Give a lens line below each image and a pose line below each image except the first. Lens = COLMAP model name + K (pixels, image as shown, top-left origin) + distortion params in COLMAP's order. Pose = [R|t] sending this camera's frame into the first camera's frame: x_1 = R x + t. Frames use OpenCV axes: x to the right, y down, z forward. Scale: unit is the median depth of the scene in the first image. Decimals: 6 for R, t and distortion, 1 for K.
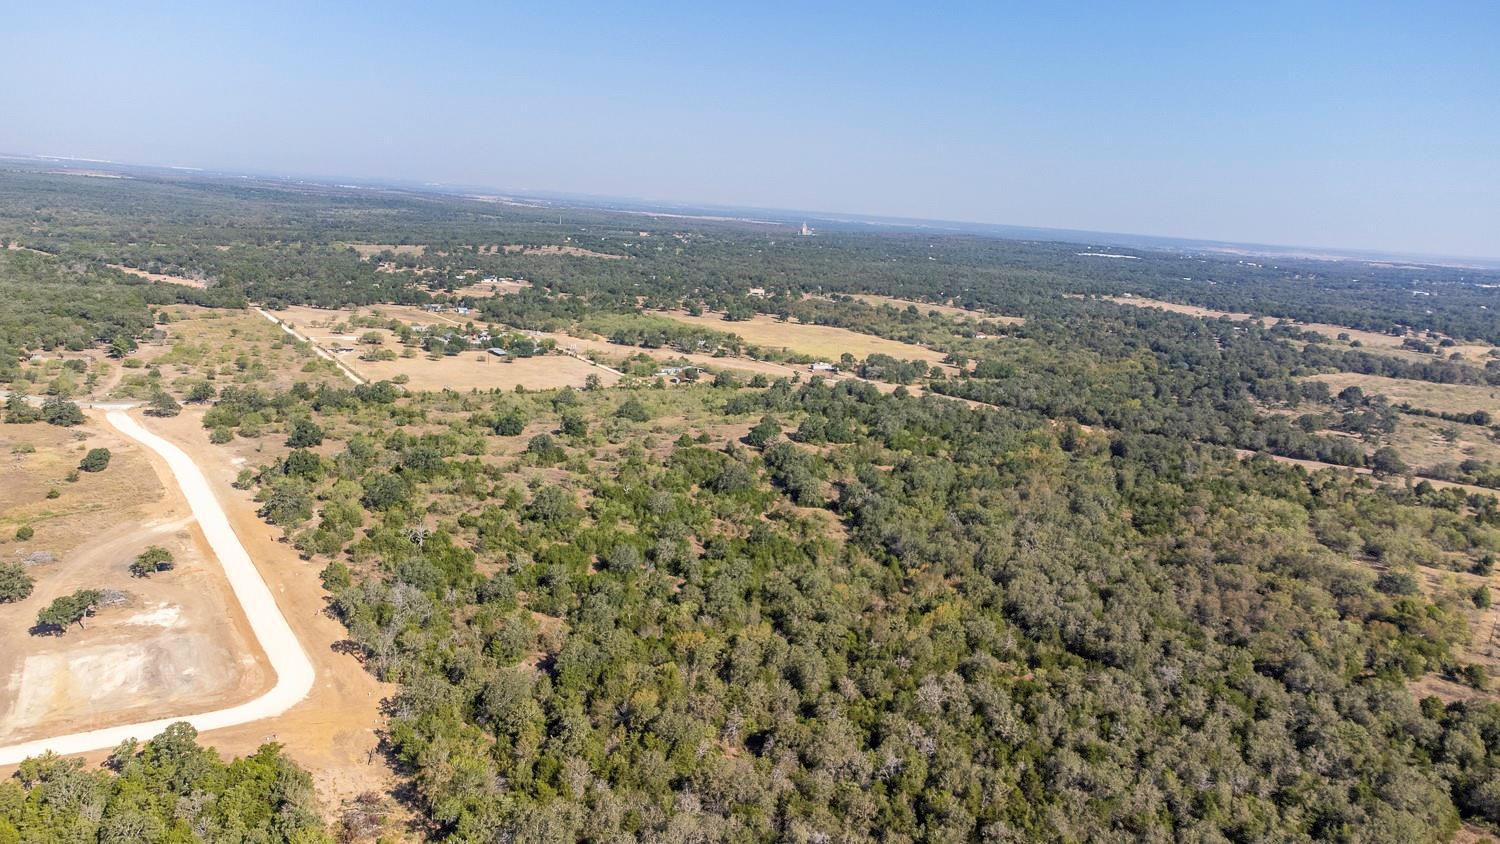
lens RADIAL K [[1123.2, 0, 750.0], [0, 1123.2, 422.0], [0, 0, 1]] dist [0.016090, 0.060313]
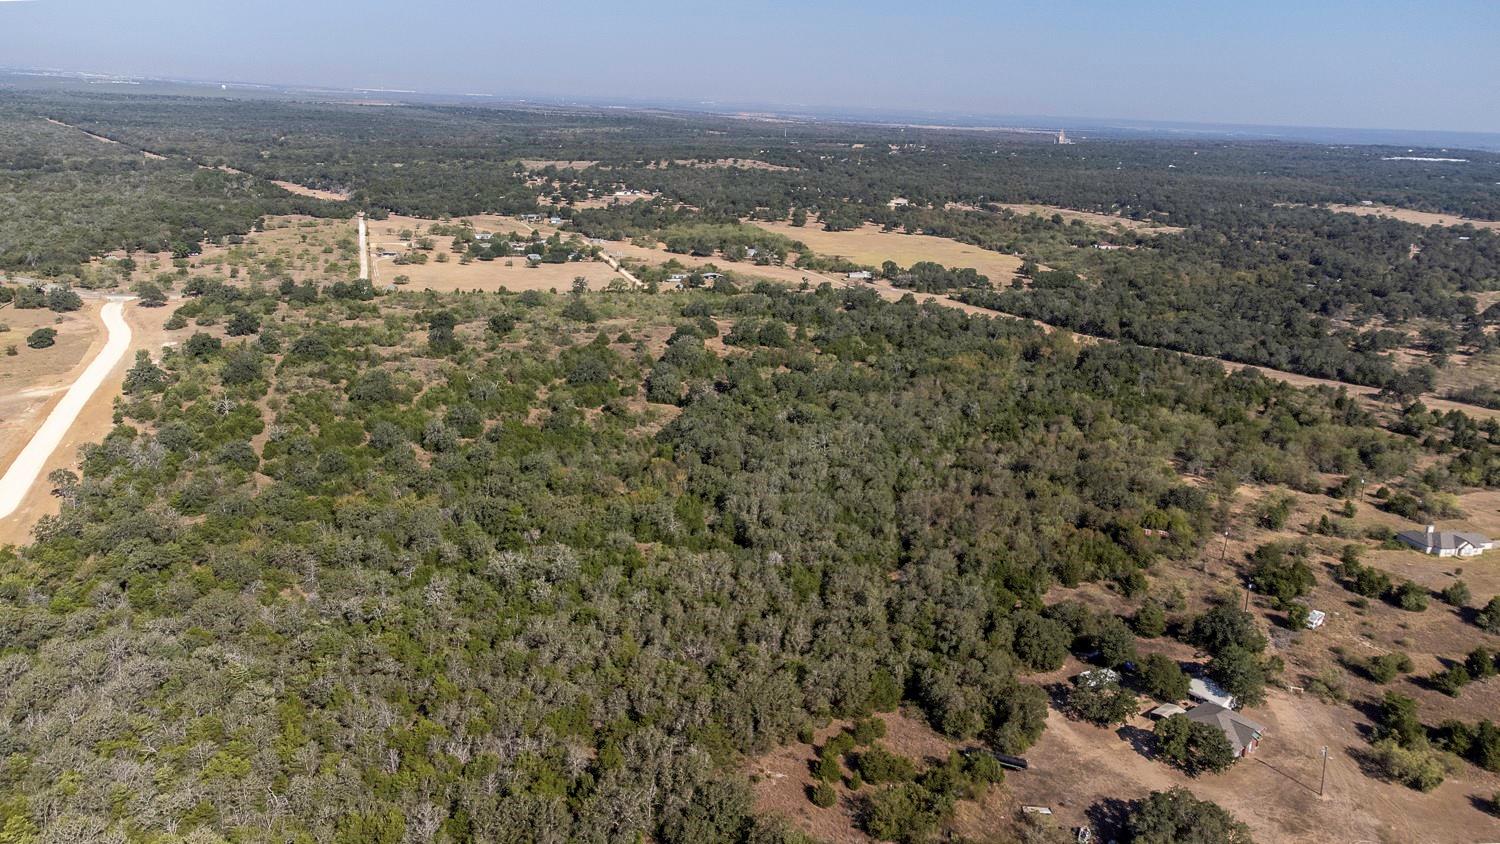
lens RADIAL K [[1179.1, 0, 750.0], [0, 1179.1, 422.0], [0, 0, 1]] dist [0.011494, 0.073798]
pose [[0.970108, 0.035748, -0.240028, 0.199754], [-0.021214, 0.997796, 0.062869, 0.013111], [0.241746, -0.055898, 0.968728, 0.002584]]
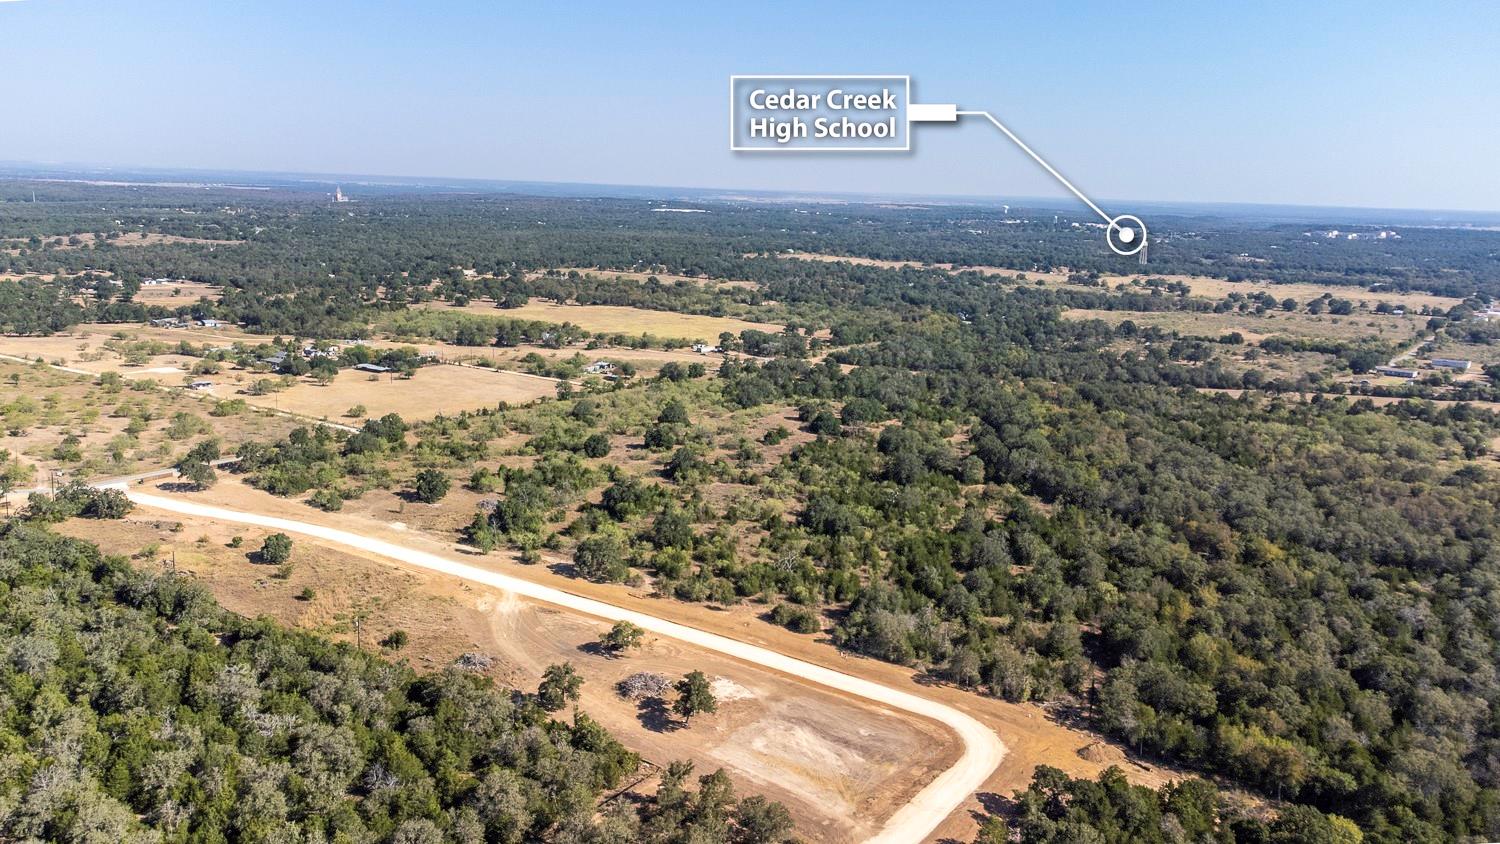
lens RADIAL K [[1216.8, 0, 750.0], [0, 1216.8, 422.0], [0, 0, 1]] dist [0.015380, 0.061901]
pose [[0.908778, -0.120665, 0.399454, -0.296822], [0.111553, 0.992690, 0.046080, -0.028427], [-0.402094, 0.002684, 0.915595, 0.035988]]
